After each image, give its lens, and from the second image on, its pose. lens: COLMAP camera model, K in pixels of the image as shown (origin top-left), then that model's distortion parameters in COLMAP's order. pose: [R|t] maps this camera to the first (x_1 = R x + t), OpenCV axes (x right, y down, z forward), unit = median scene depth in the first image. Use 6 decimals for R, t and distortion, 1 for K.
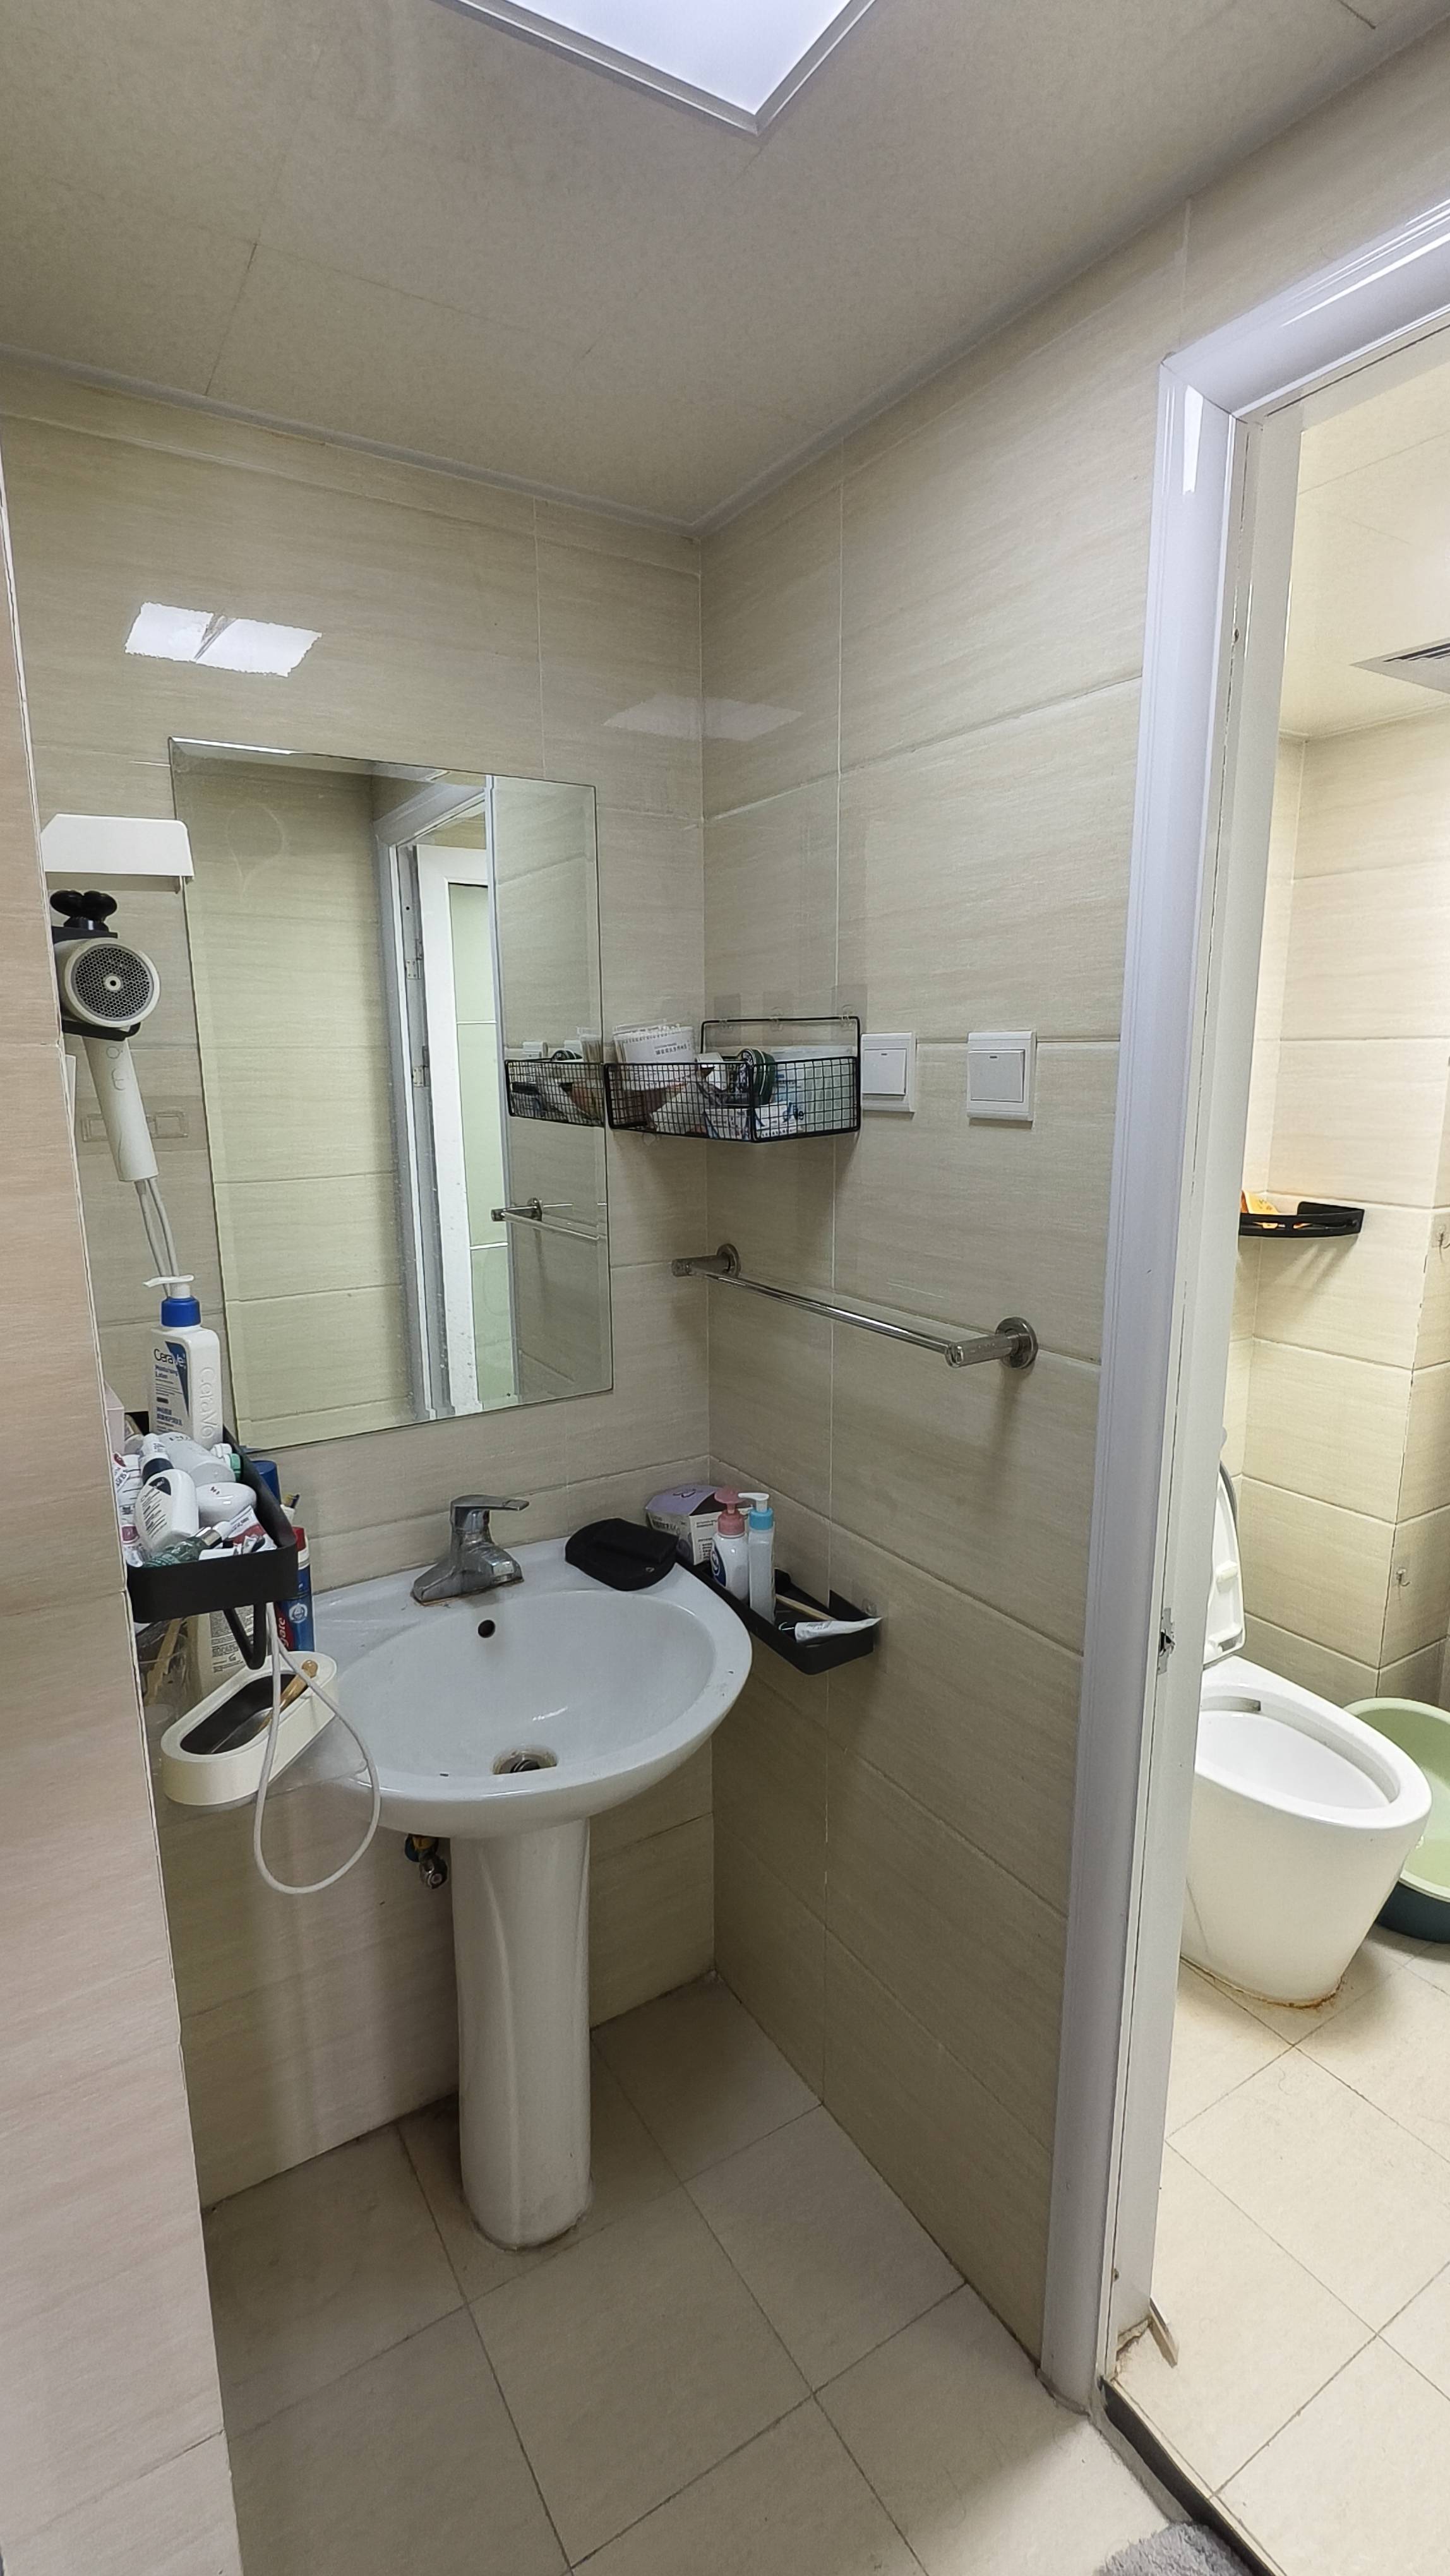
lens RADIAL K [[1182.7, 0, 719.2], [0, 1182.7, 1287.5], [0, 0, 1]] dist [-0.002202, 0.000705]
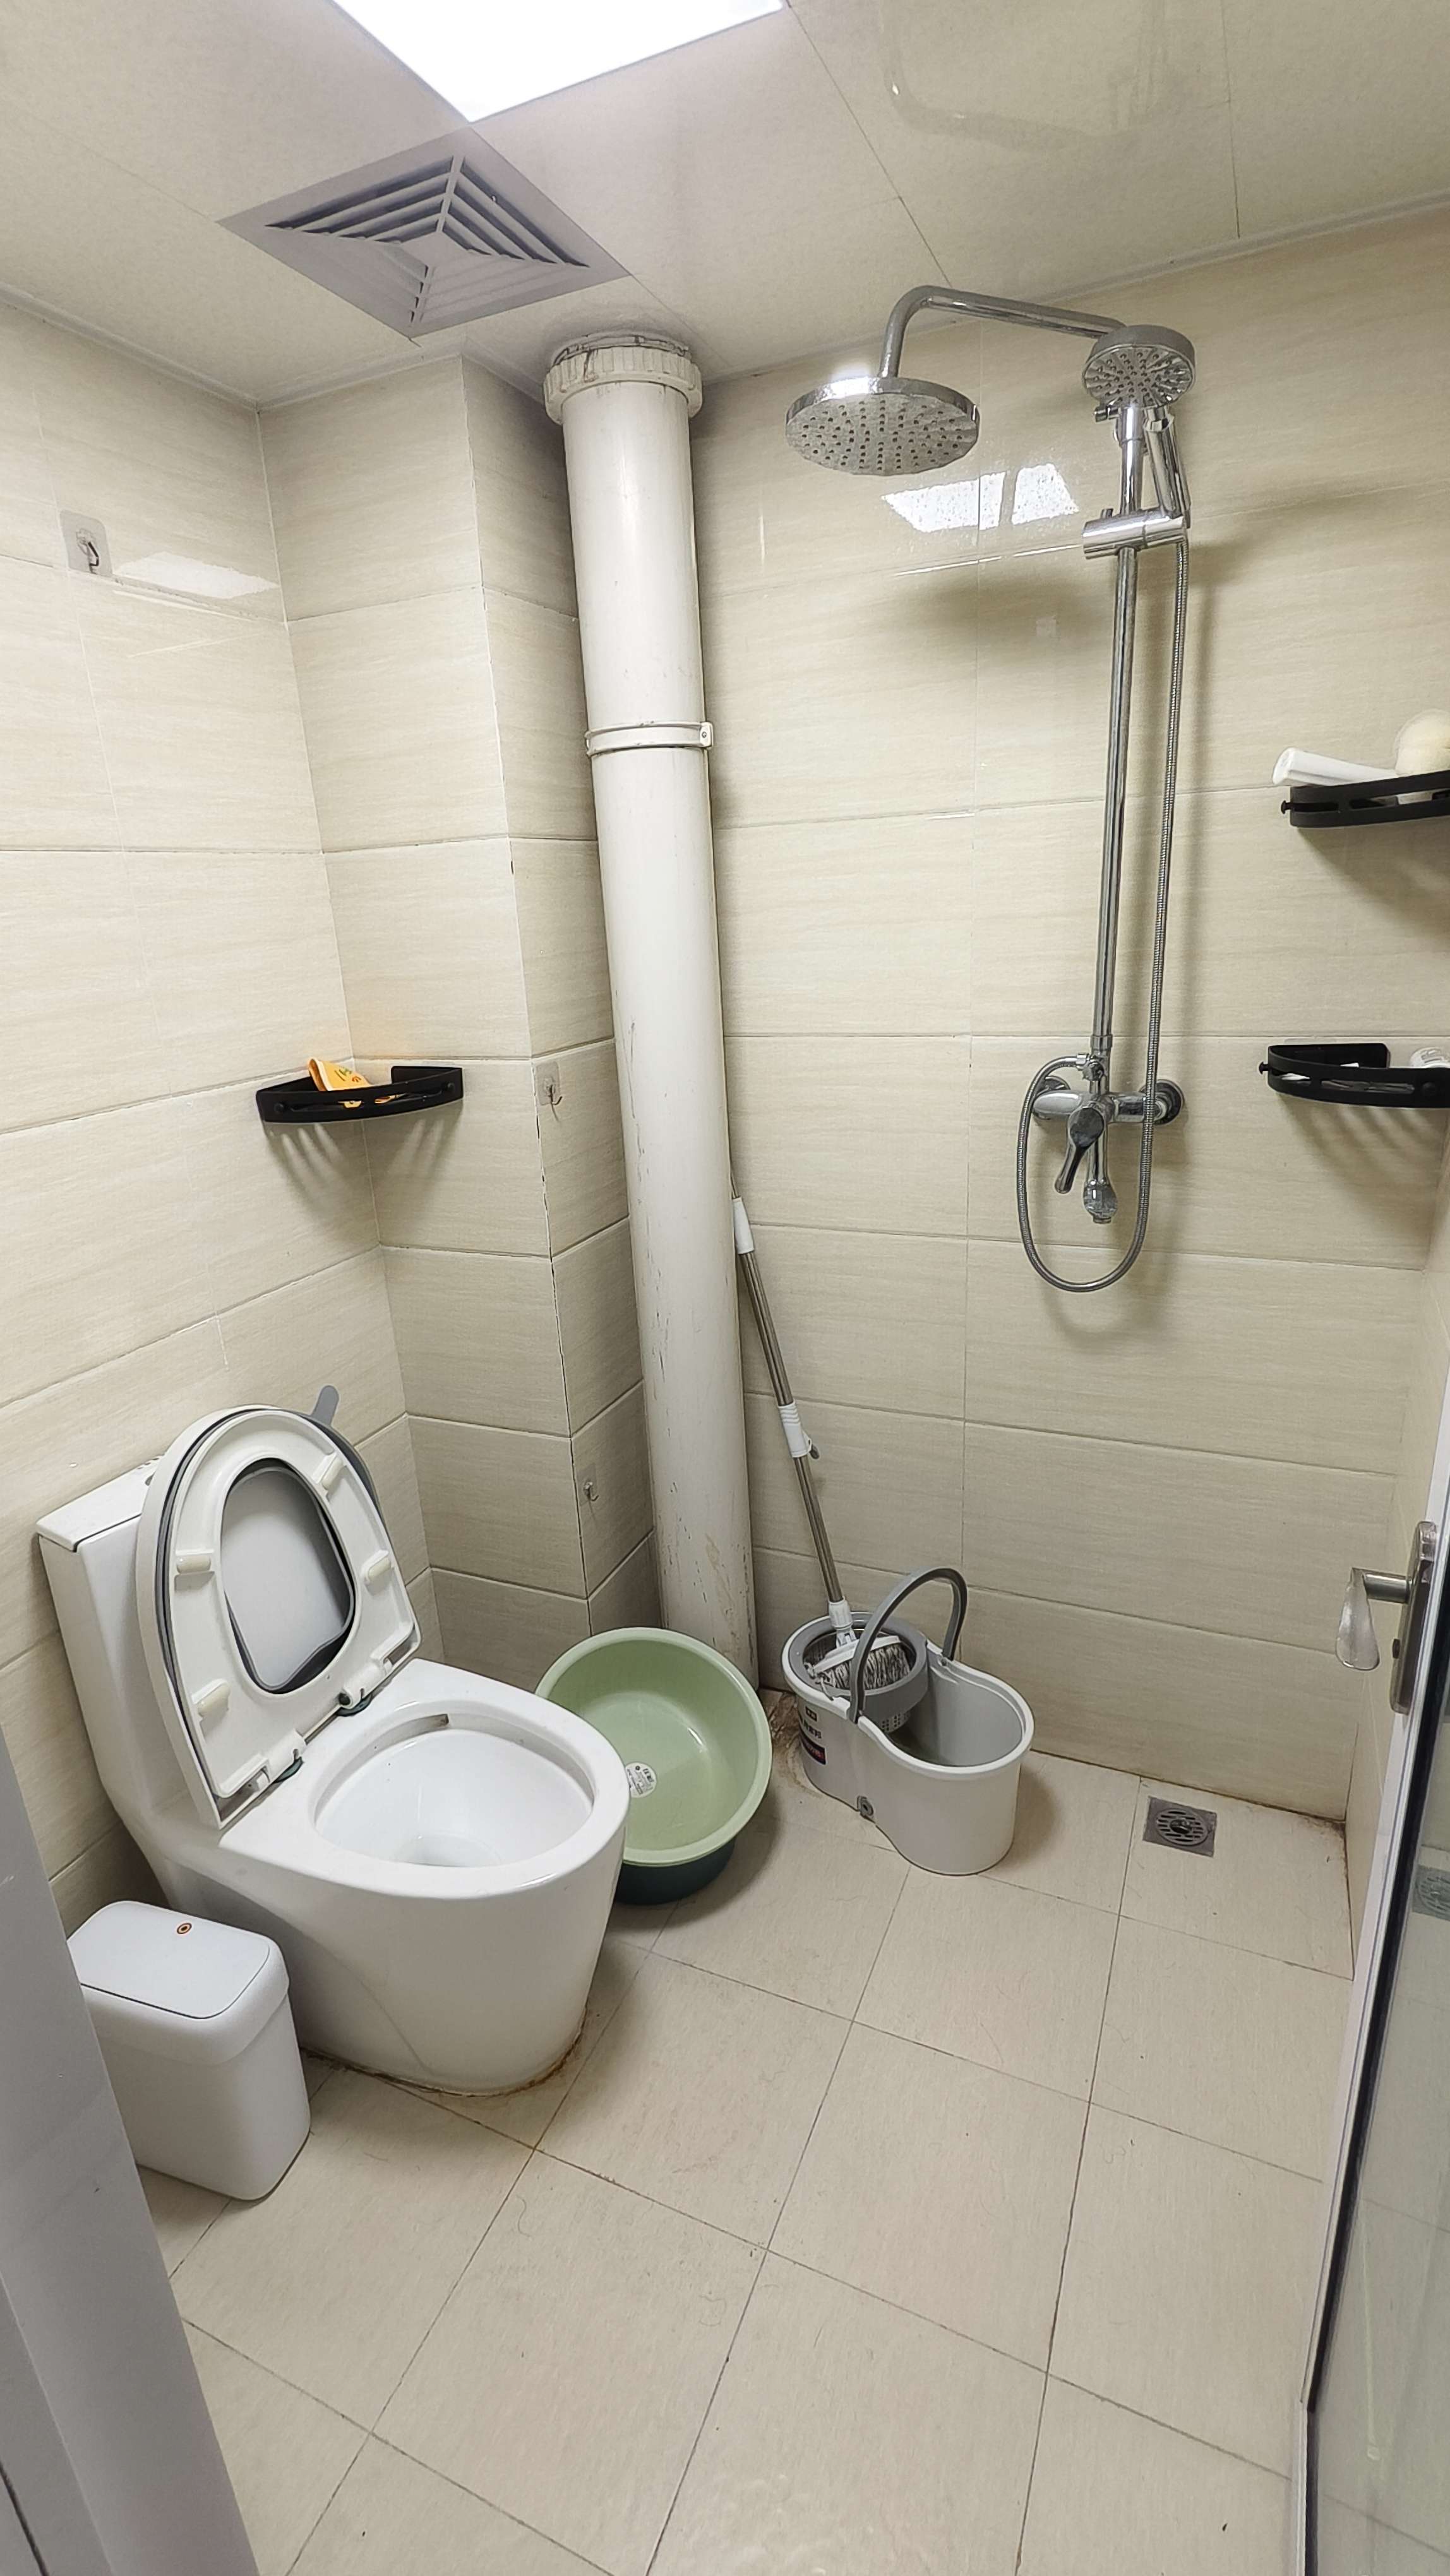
lens RADIAL K [[1182.7, 0, 725.3], [0, 1182.7, 1291.2], [0, 0, 1]] dist [-0.002202, 0.000705]
pose [[0.820308, -0.216614, 0.529313, 0.239032], [0.160129, 0.975472, 0.151037, -0.011390], [-0.549047, -0.039139, 0.834874, 0.236938]]
